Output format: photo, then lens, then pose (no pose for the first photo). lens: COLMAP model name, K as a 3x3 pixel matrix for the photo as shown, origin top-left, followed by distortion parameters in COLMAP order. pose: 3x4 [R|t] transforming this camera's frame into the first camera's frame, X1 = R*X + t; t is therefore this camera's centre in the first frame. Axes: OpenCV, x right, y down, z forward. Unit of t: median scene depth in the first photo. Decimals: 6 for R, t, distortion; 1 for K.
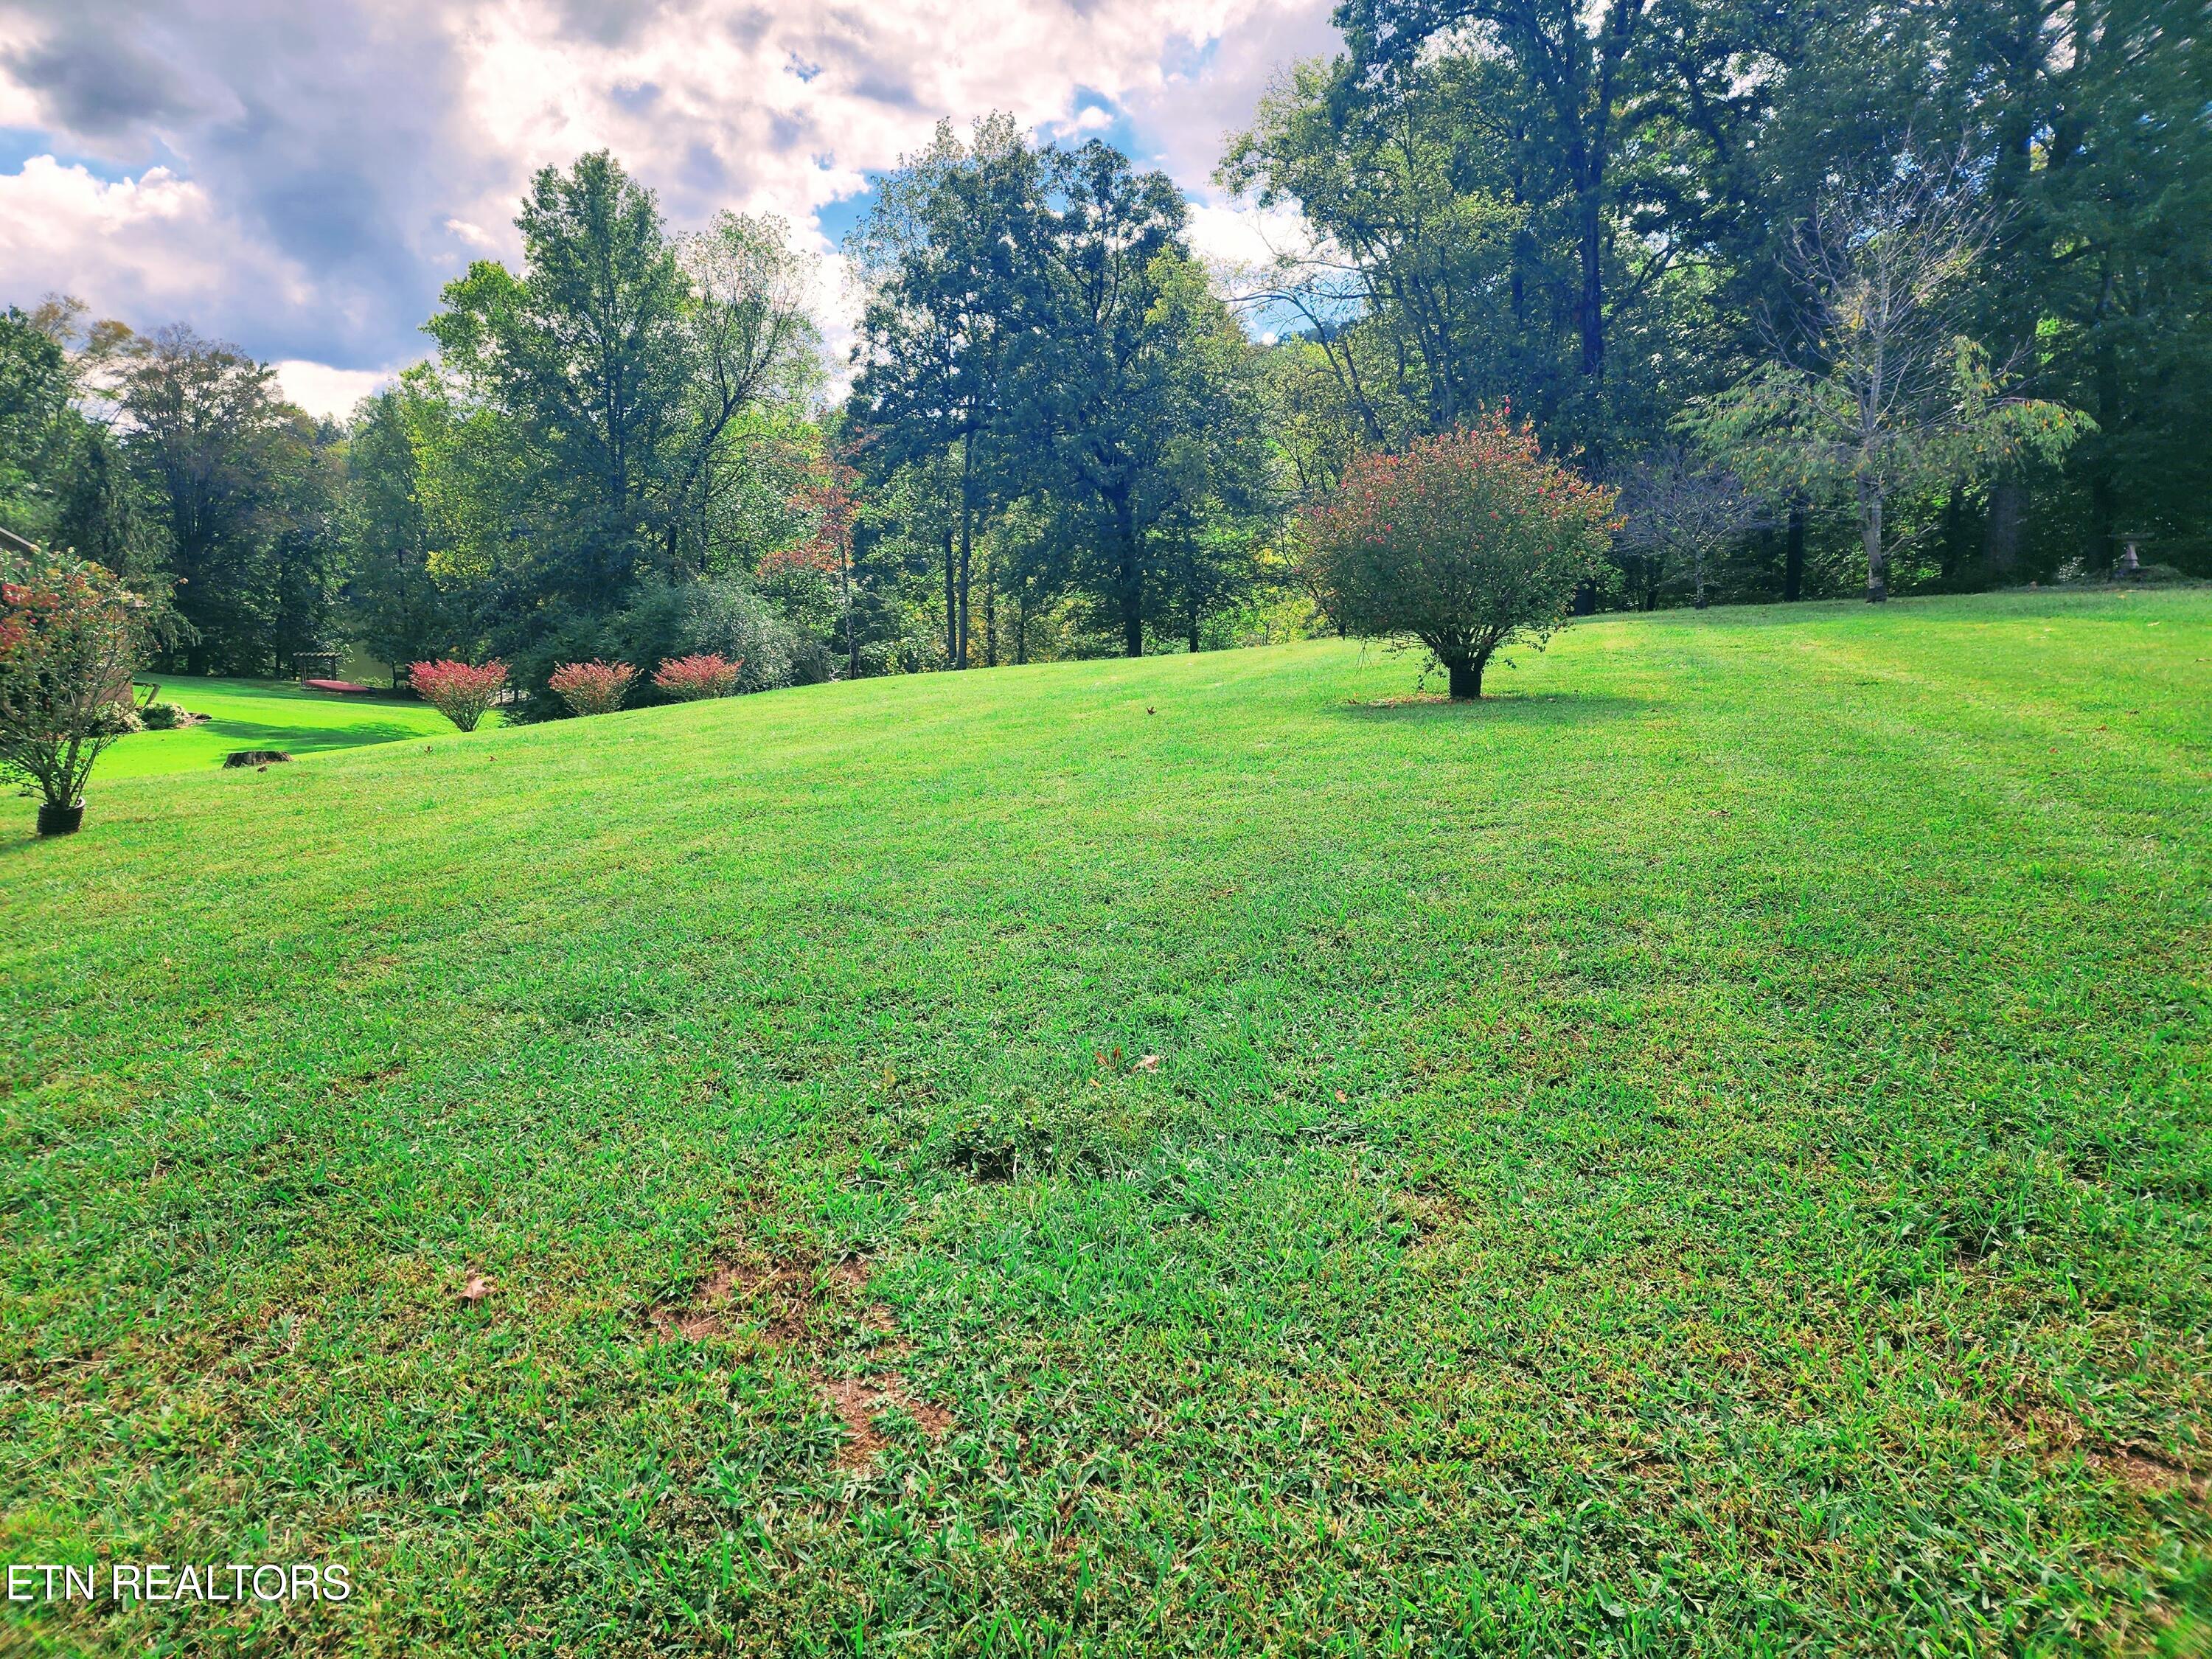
lens RADIAL K [[1474.0, 0, 1073.5], [0, 1474.0, 838.4], [0, 0, 1]] dist [0.073573, -0.064236]
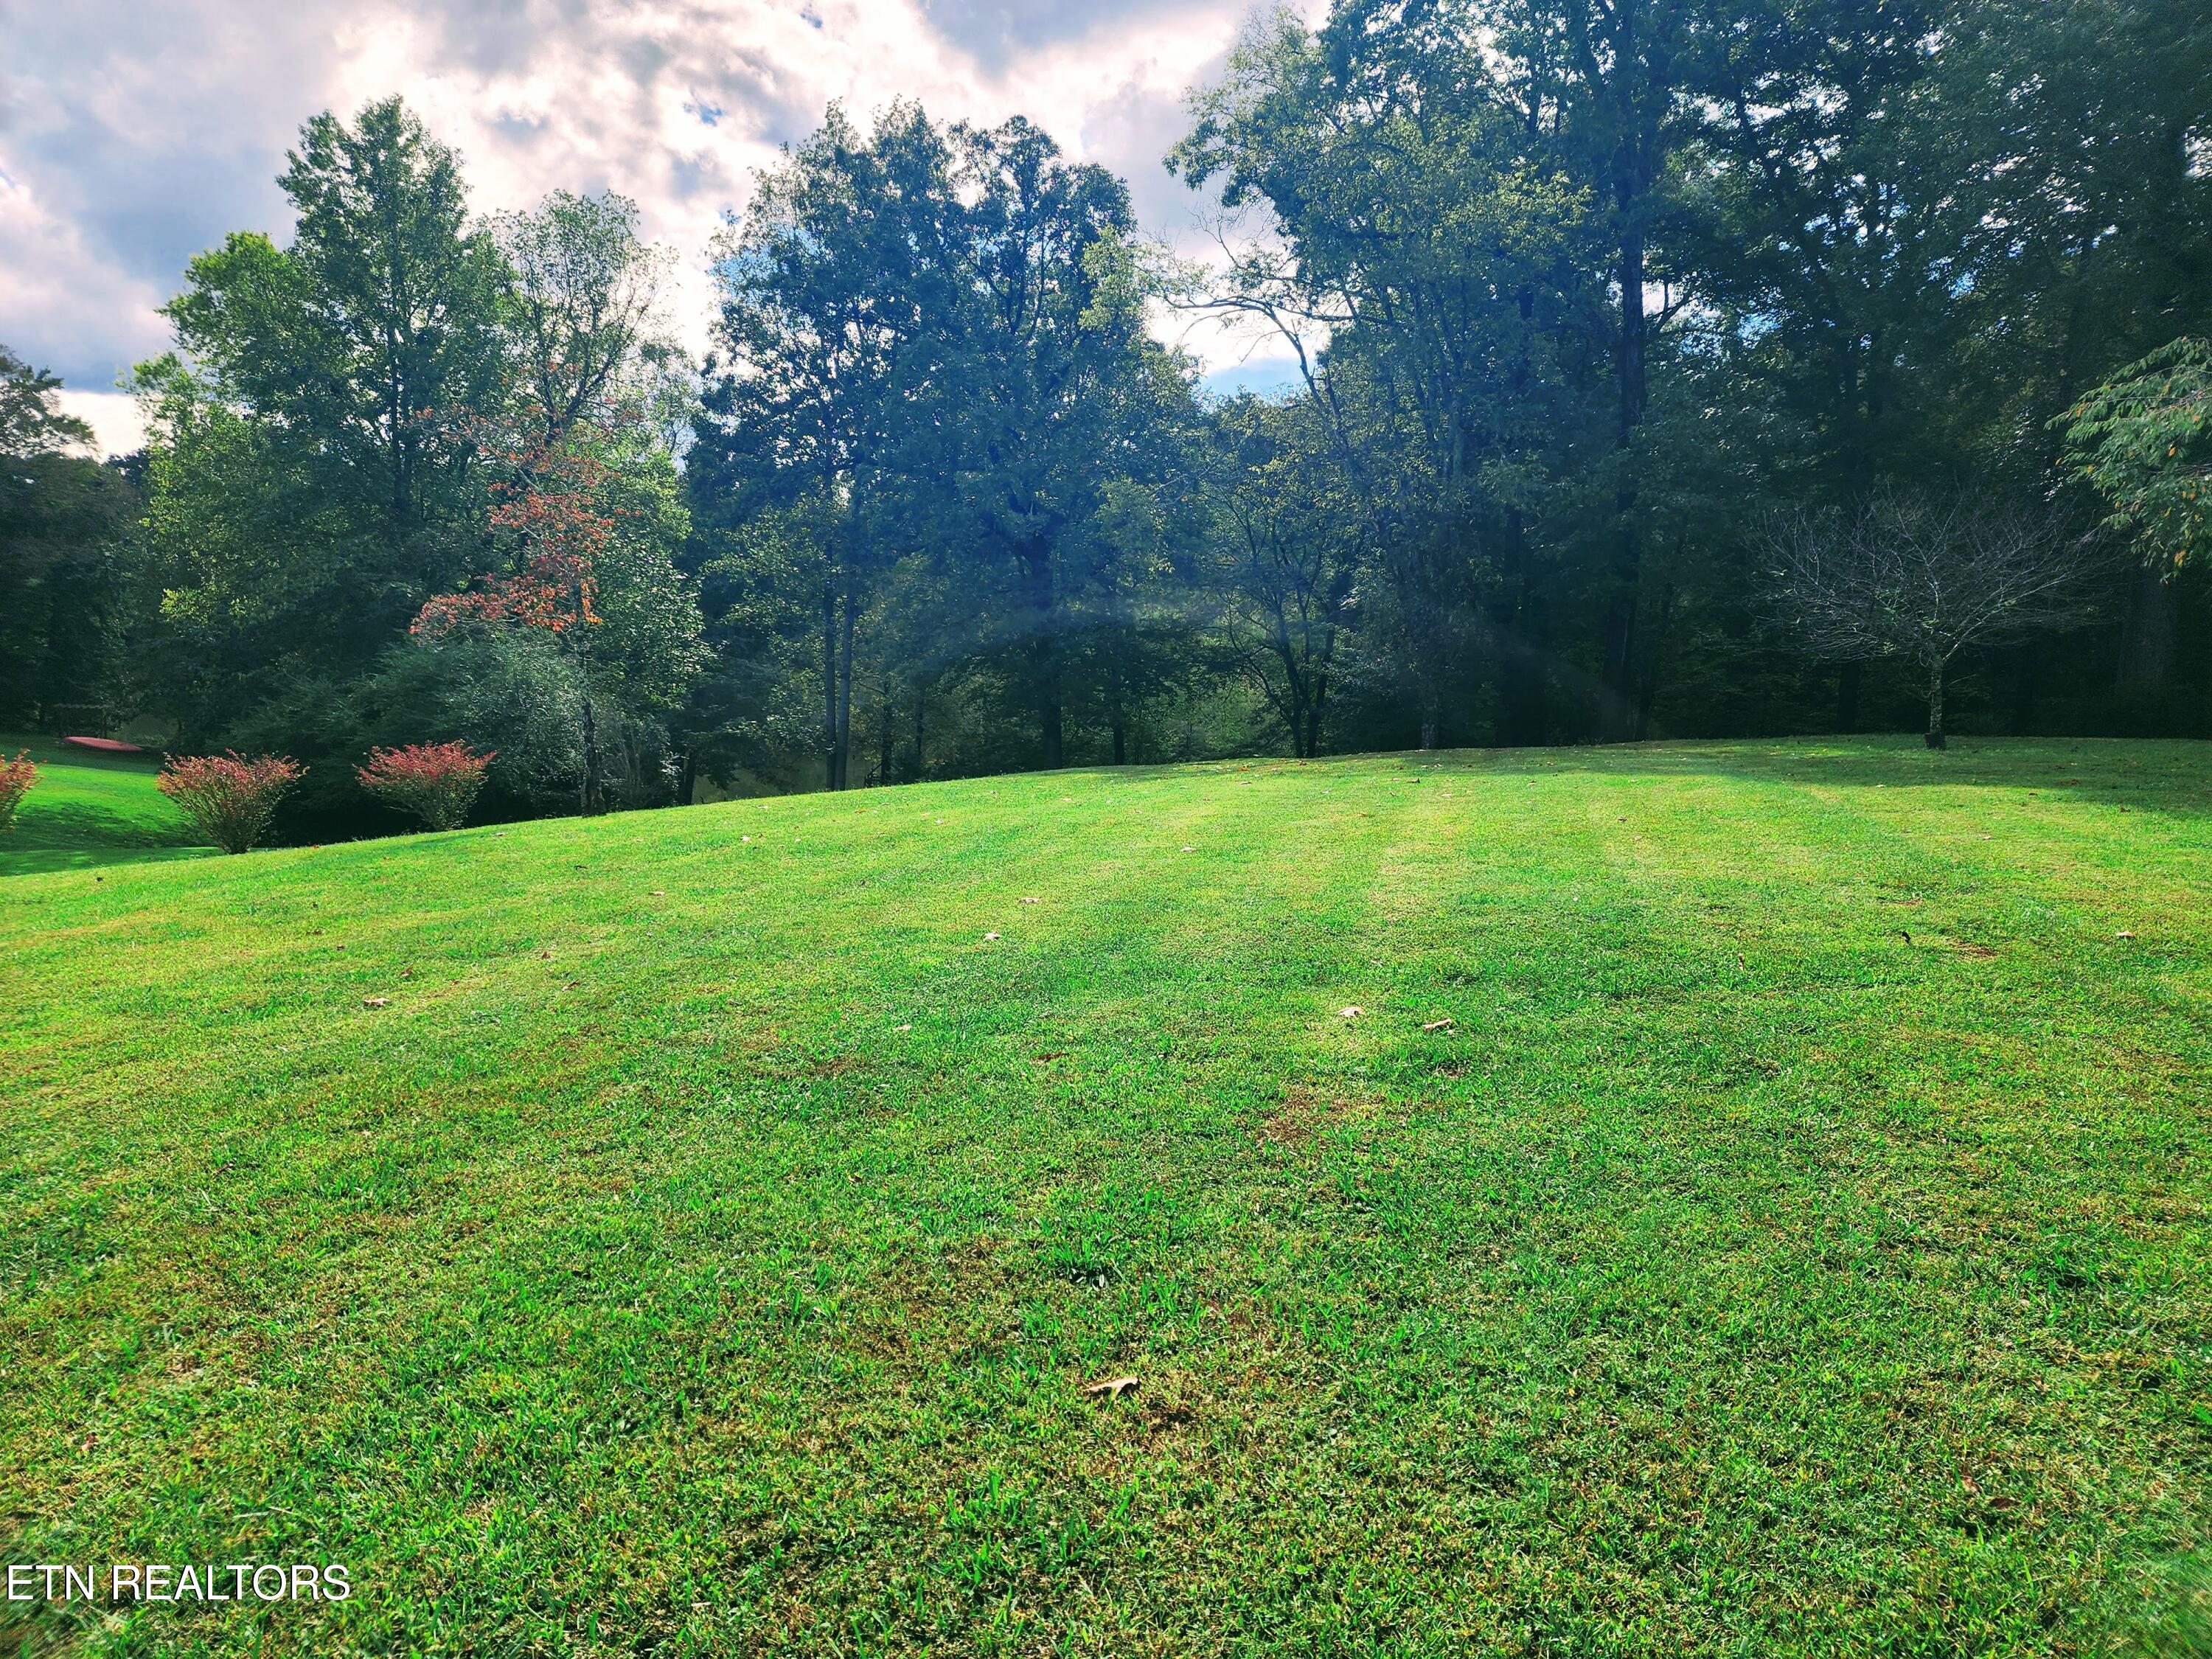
lens RADIAL K [[1474.0, 0, 1115.4], [0, 1474.0, 836.7], [0, 0, 1]] dist [0.073573, -0.064236]
pose [[0.995158, 0.026386, 0.094676, 0.000361], [-0.021512, 0.998408, -0.052142, -0.034117], [-0.095901, 0.049853, 0.994142, 0.186757]]
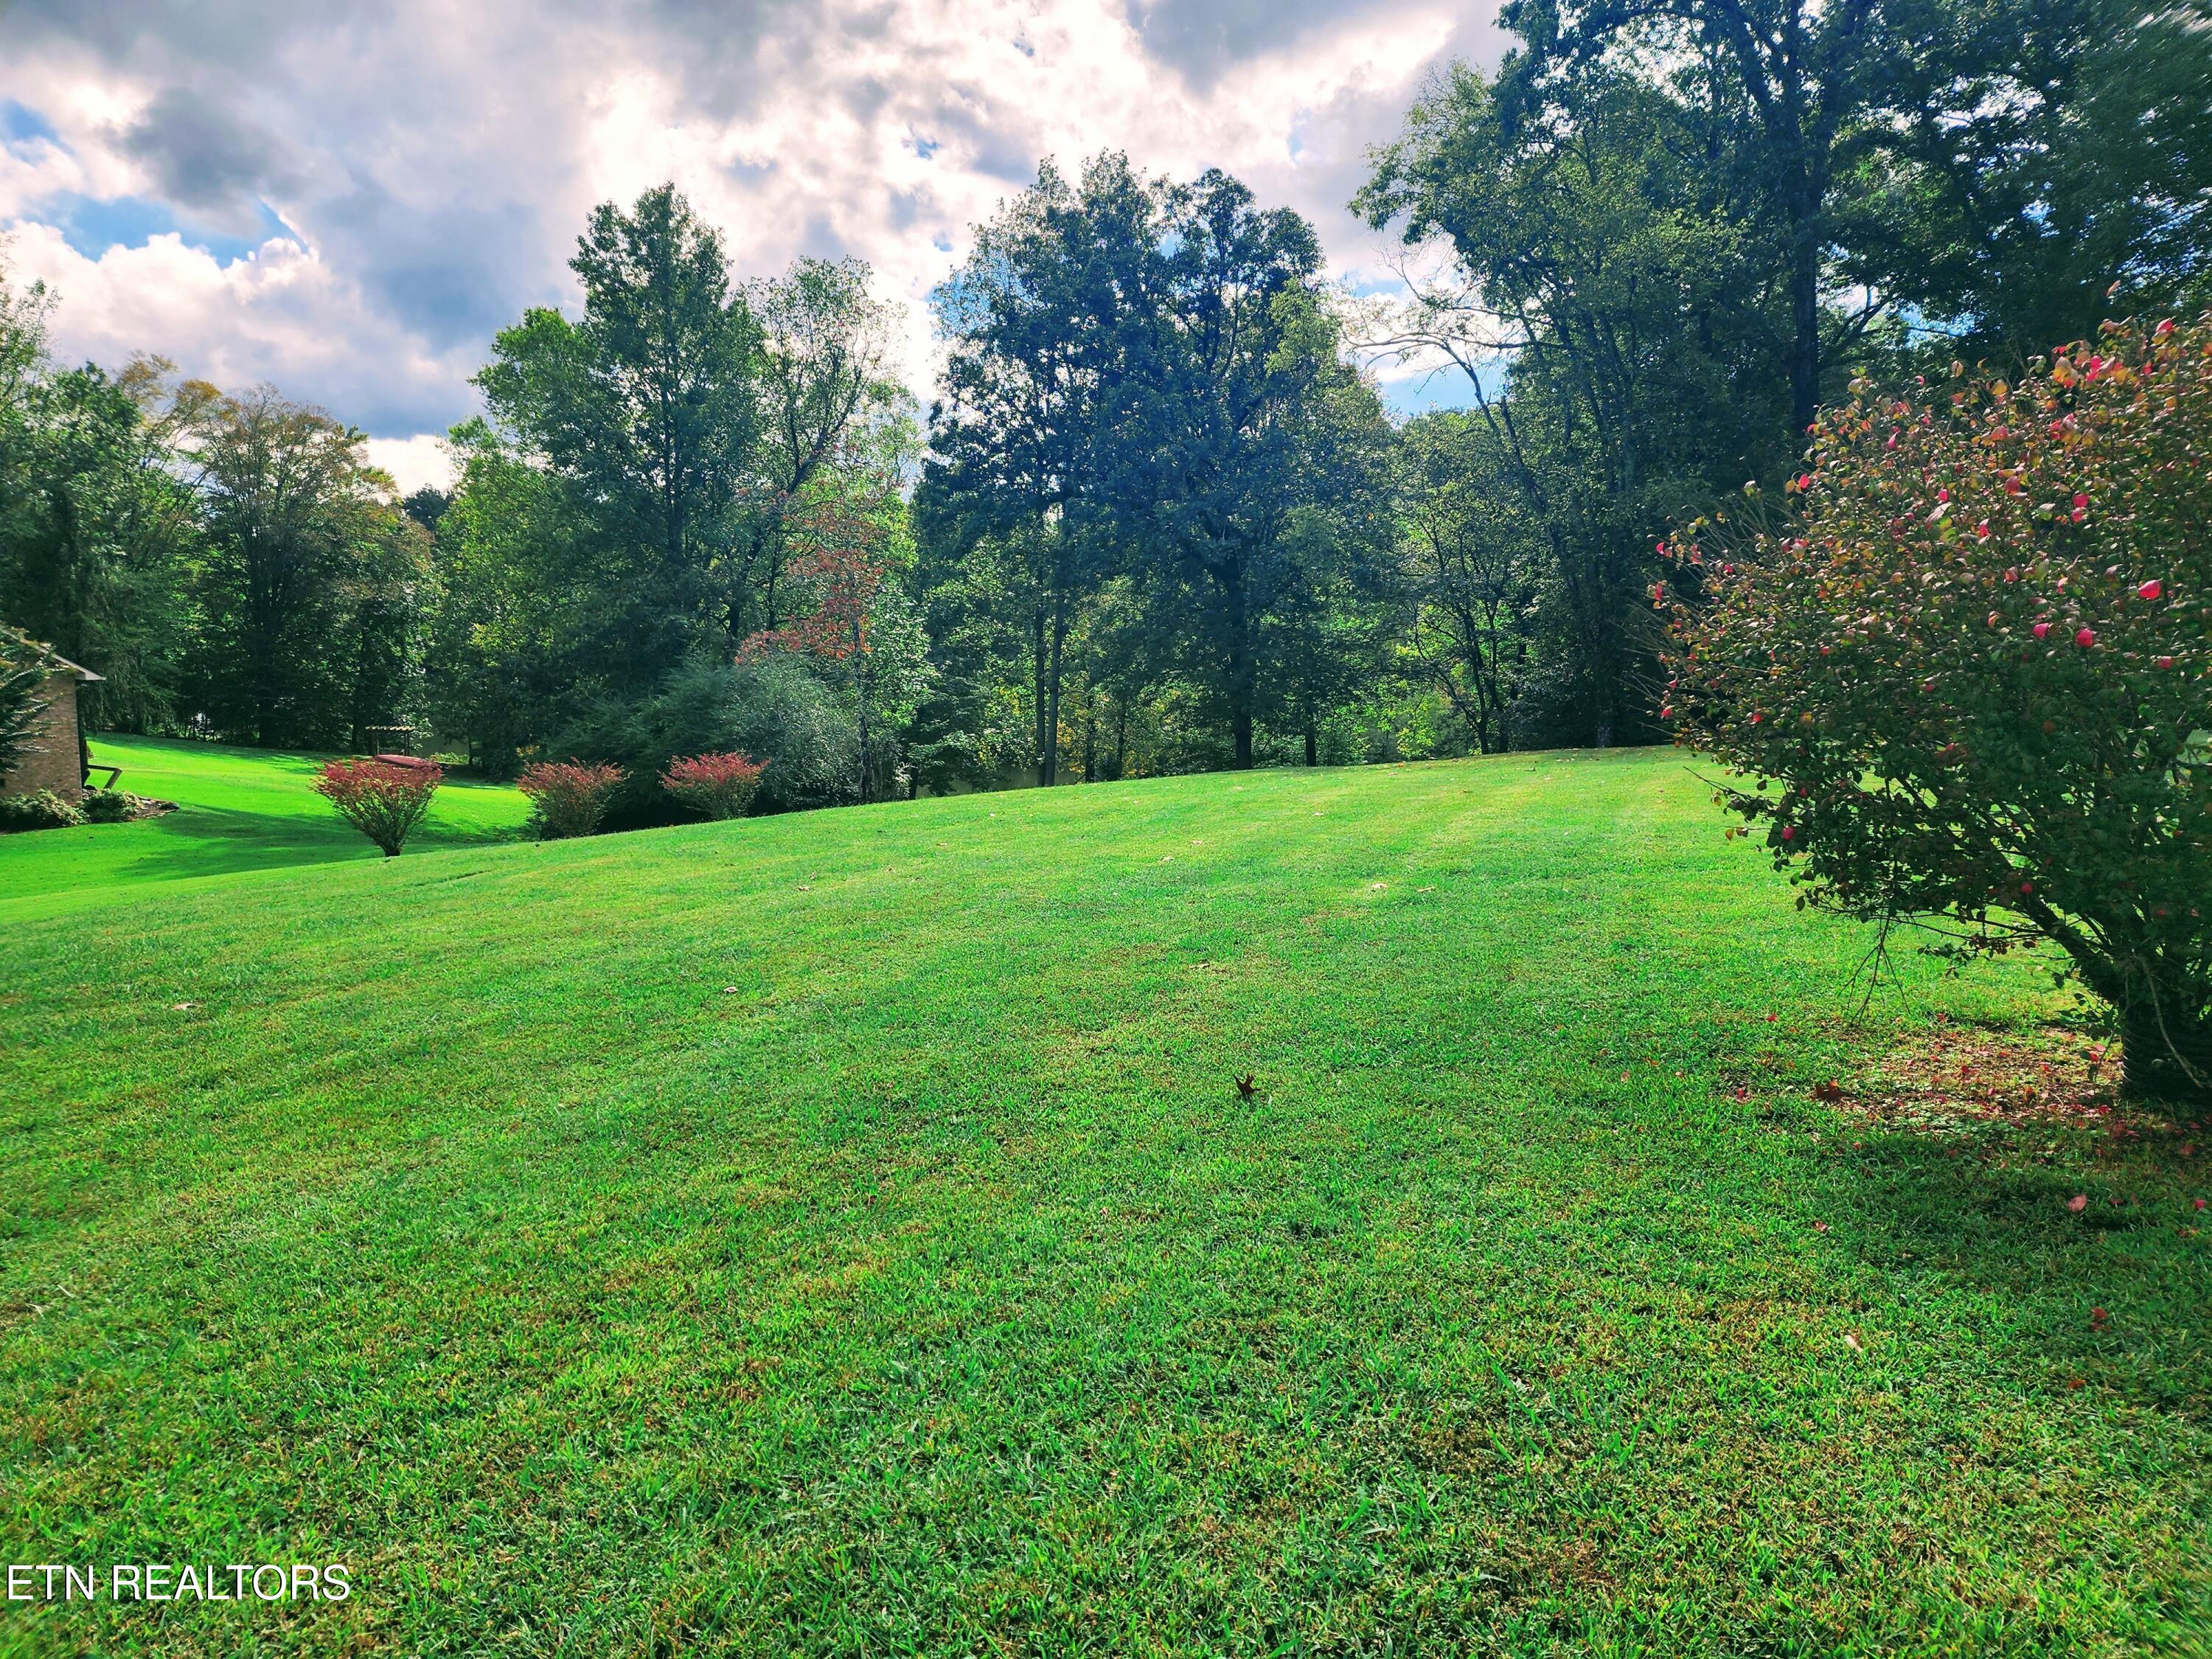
lens RADIAL K [[1474.0, 0, 1114.7], [0, 1474.0, 885.7], [0, 0, 1]] dist [0.073573, -0.064236]
pose [[0.998705, 0.028004, -0.042477, 0.004461], [-0.029019, 0.999303, -0.023475, -0.024213], [0.041790, 0.024677, 0.998822, 0.119836]]
